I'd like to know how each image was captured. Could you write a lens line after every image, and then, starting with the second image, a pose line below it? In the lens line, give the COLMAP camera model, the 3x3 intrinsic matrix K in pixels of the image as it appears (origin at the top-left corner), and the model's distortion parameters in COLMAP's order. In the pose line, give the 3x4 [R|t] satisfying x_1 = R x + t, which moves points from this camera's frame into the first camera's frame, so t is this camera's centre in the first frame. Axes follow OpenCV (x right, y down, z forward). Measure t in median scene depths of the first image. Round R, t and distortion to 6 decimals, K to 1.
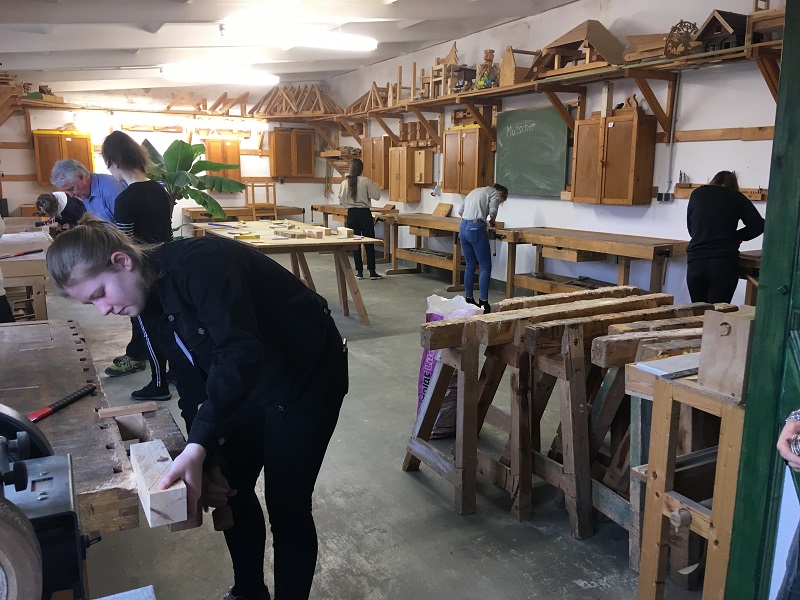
lens RADIAL K [[675.8, 0, 405.0], [0, 675.8, 312.1], [0, 0, 1]] dist [0.137978, -0.198125]
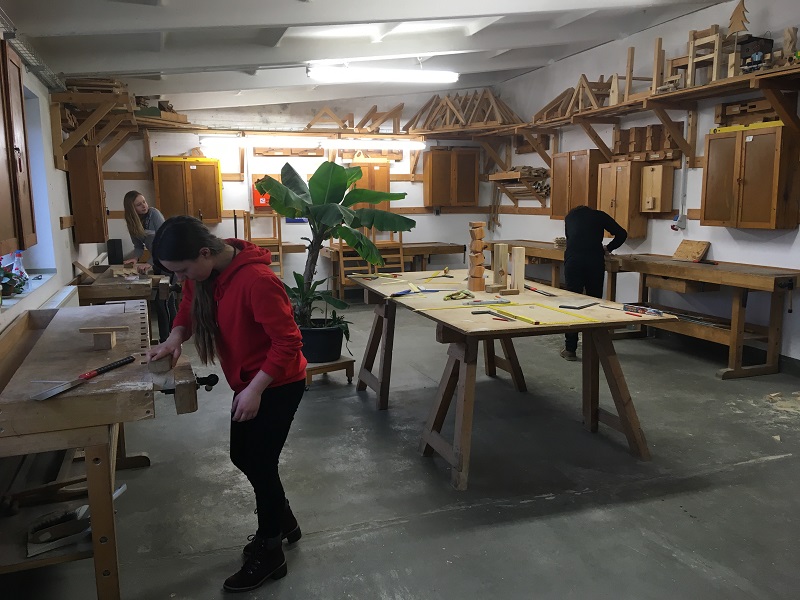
lens RADIAL K [[675.8, 0, 405.0], [0, 675.8, 312.1], [0, 0, 1]] dist [0.137978, -0.198125]
pose [[0.986634, 0.010434, -0.162619, -0.101198], [-0.016452, 0.999227, -0.035703, -0.051610], [0.162121, 0.037902, 0.986043, 0.239057]]
